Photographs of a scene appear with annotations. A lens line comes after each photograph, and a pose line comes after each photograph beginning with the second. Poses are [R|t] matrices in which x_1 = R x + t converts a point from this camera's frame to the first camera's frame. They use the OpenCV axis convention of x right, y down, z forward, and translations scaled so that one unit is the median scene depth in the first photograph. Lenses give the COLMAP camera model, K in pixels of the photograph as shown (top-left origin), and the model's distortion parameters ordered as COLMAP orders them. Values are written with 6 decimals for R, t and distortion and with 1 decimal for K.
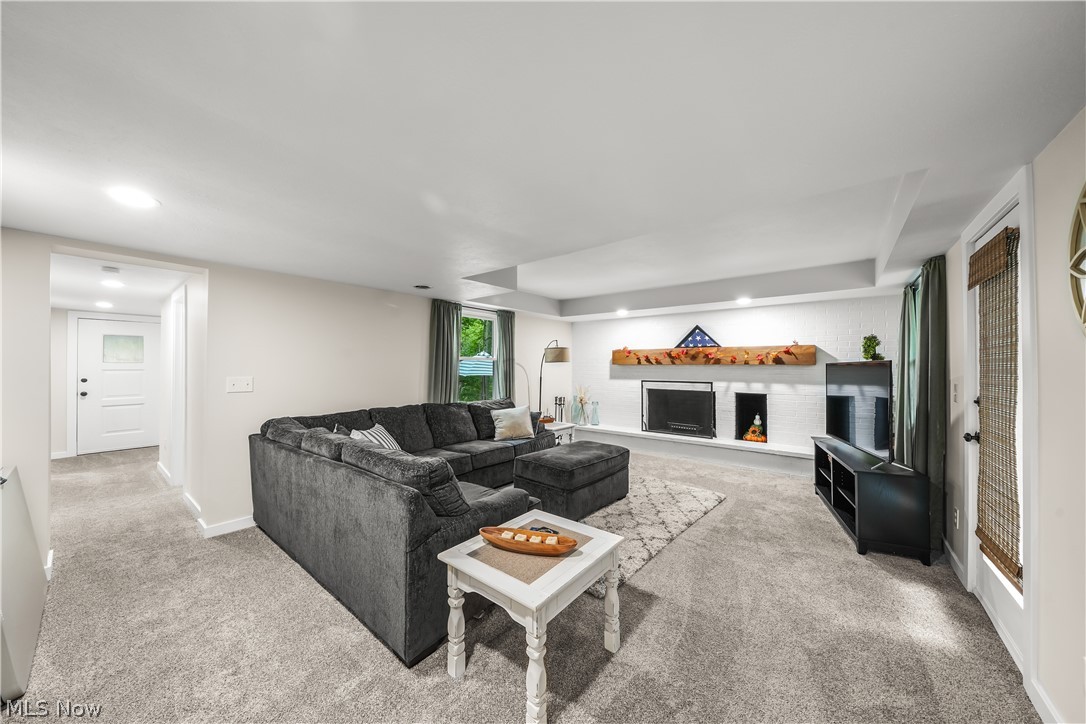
lens RADIAL K [[370.9, 0, 543.0], [0, 370.9, 362.0], [0, 0, 1]] dist [-0.001310, -0.000063]
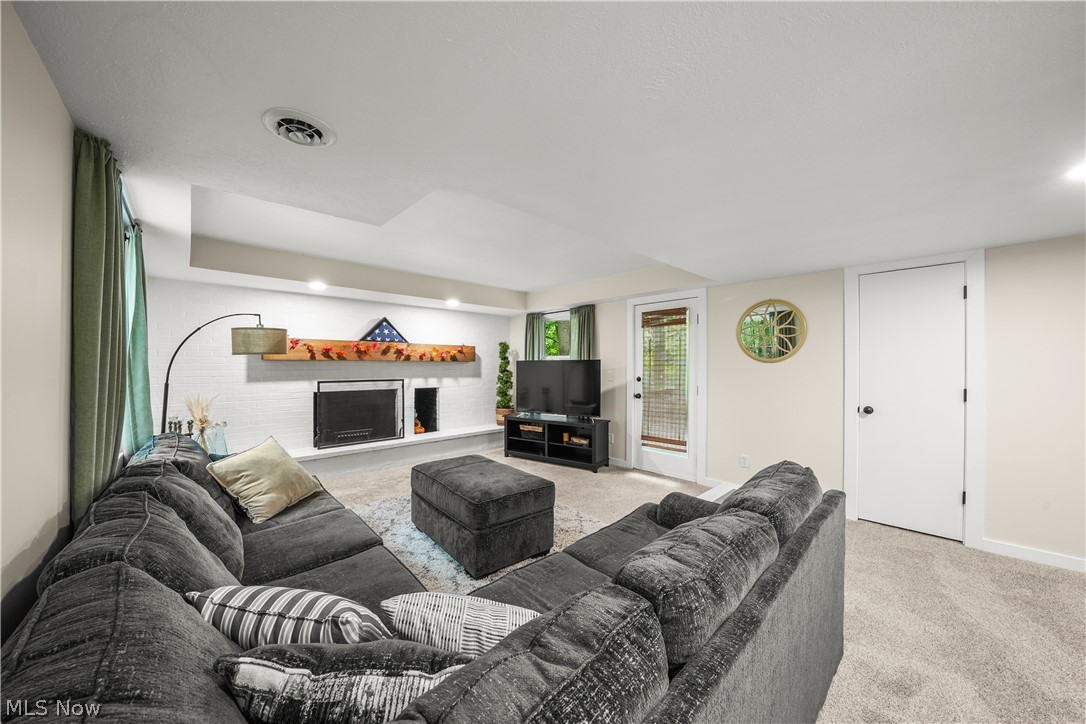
lens RADIAL K [[370.9, 0, 543.0], [0, 370.9, 362.0], [0, 0, 1]] dist [-0.001310, -0.000063]
pose [[0.153241, 0.008038, 0.988156, -0.426662], [-0.011533, 0.999913, -0.006345, 0.011249], [-0.988121, -0.010424, 0.153321, 0.488423]]
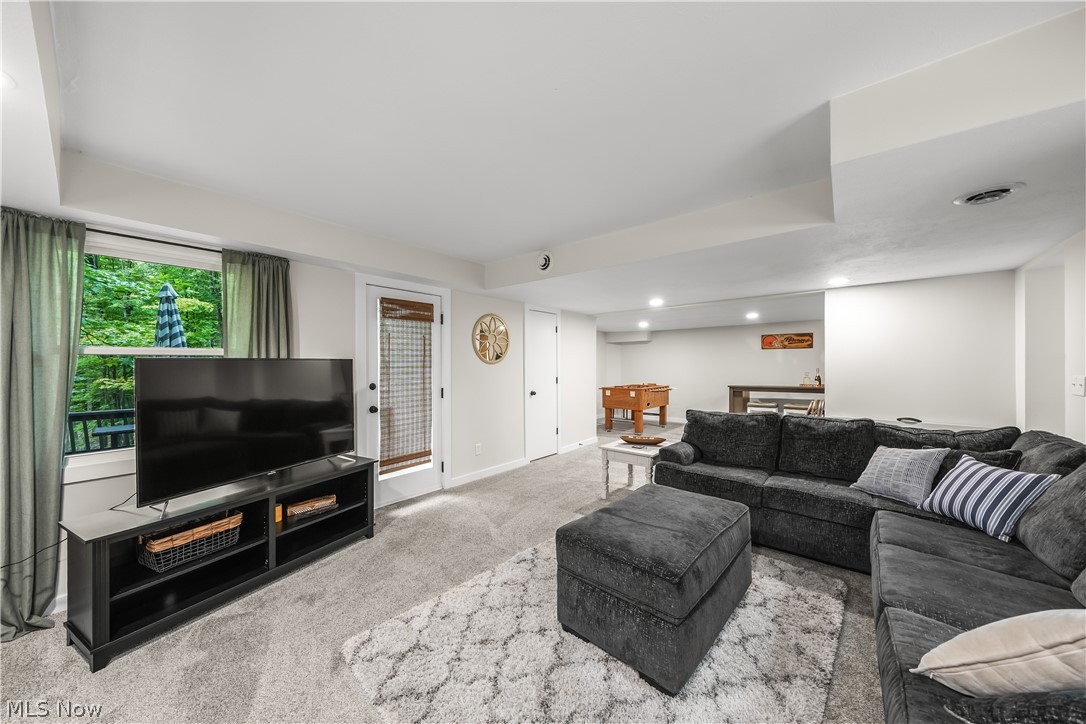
lens RADIAL K [[370.7, 0, 543.0], [0, 370.7, 362.0], [0, 0, 1]] dist [-0.000528, -0.000023]
pose [[-0.999206, 0.001447, 0.039814, 0.152819], [0.000898, 0.999904, -0.013809, 0.009896], [-0.039830, -0.013762, -0.999112, 1.025596]]
